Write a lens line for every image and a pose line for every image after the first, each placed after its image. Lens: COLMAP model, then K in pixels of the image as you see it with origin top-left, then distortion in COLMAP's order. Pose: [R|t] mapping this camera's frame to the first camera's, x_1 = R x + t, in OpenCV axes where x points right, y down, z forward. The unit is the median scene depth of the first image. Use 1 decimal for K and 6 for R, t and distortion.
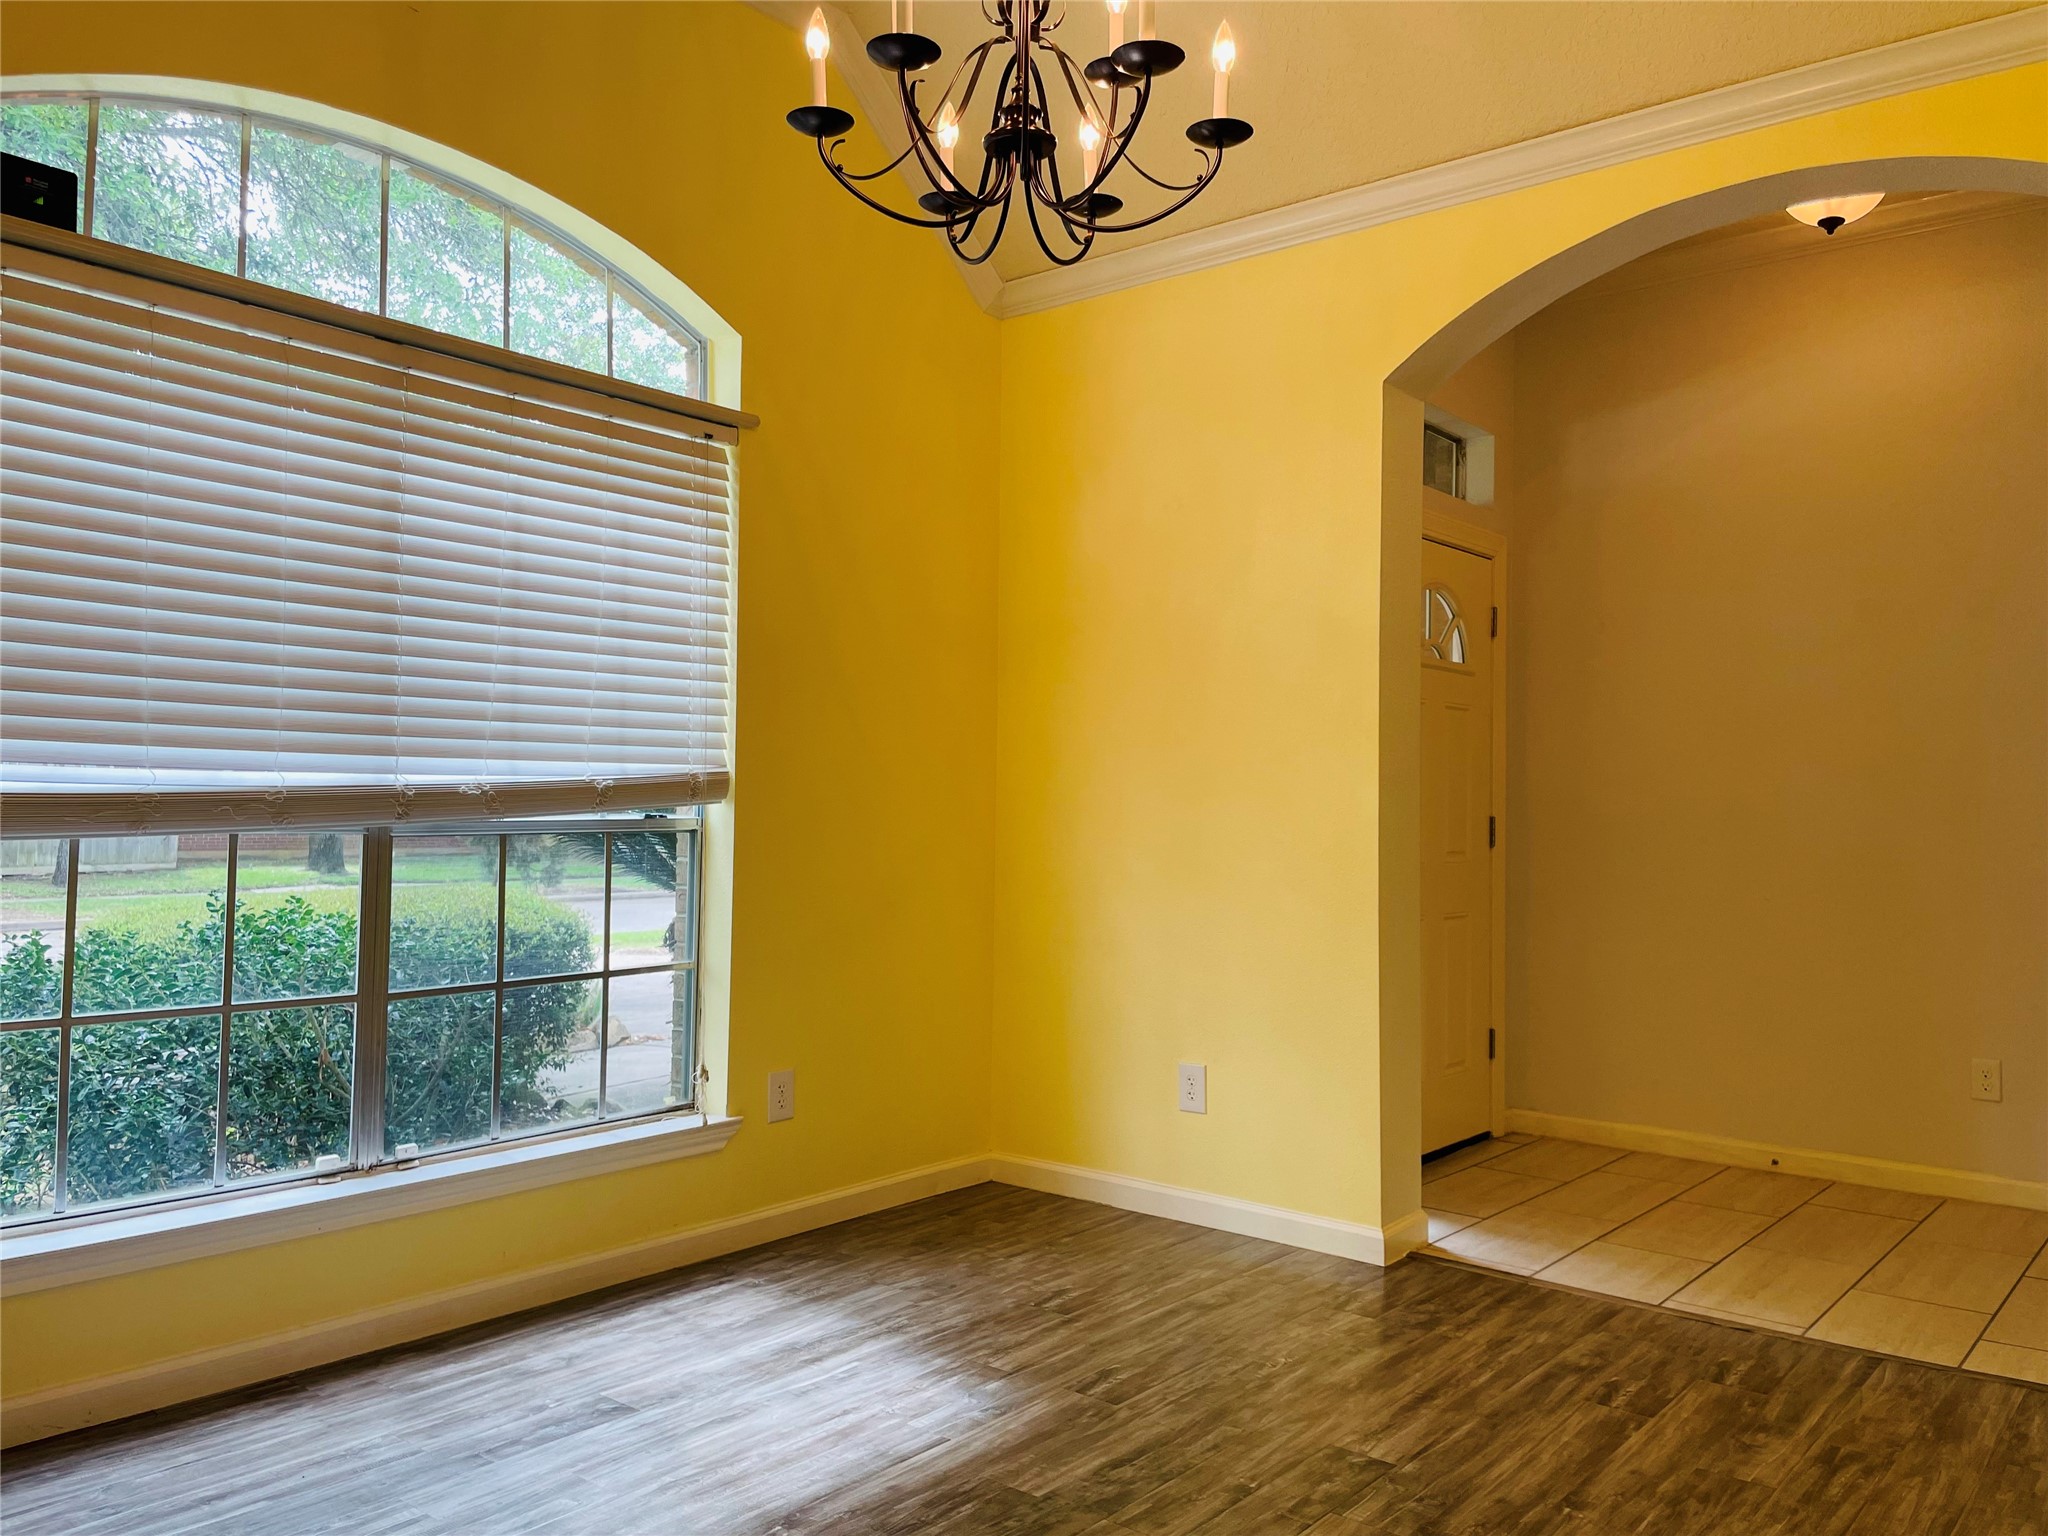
lens RADIAL K [[1566.5, 0, 1029.4], [0, 1566.5, 755.9], [0, 0, 1]] dist [0.060905, -0.054467]
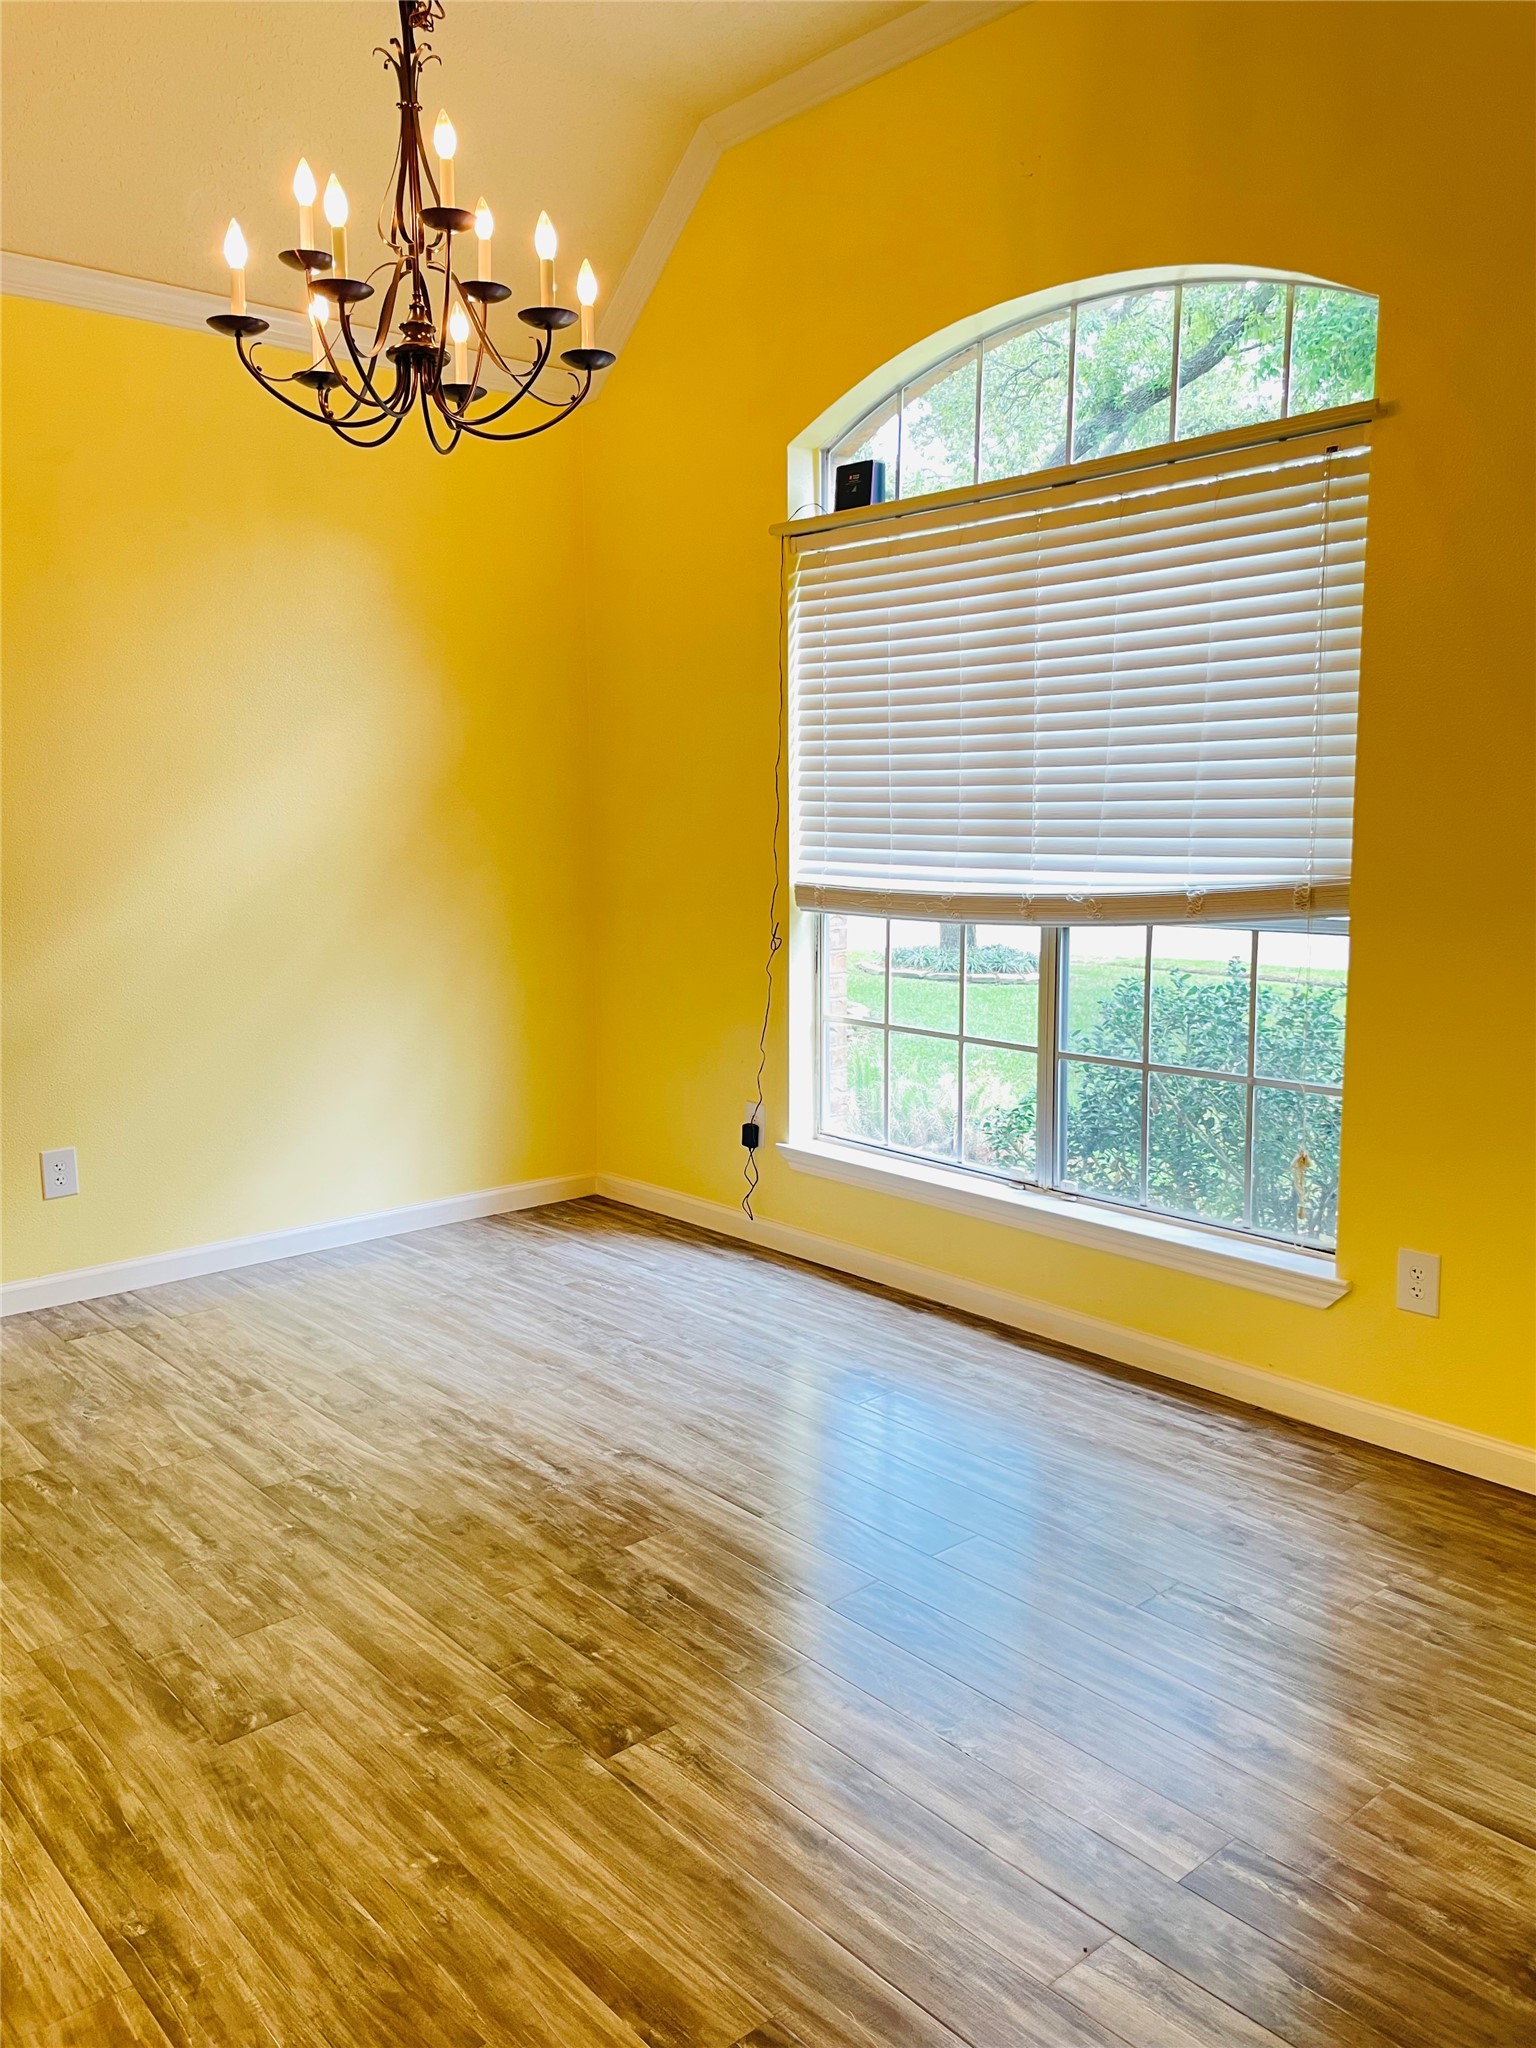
lens RADIAL K [[1566.5, 0, 770.9], [0, 1566.5, 1032.5], [0, 0, 1]] dist [0.060905, -0.054467]
pose [[-0.165410, 0.130801, -0.977512, 0.905180], [0.030823, 0.991367, 0.127440, -0.022604], [0.985743, -0.009050, -0.168014, 1.148115]]
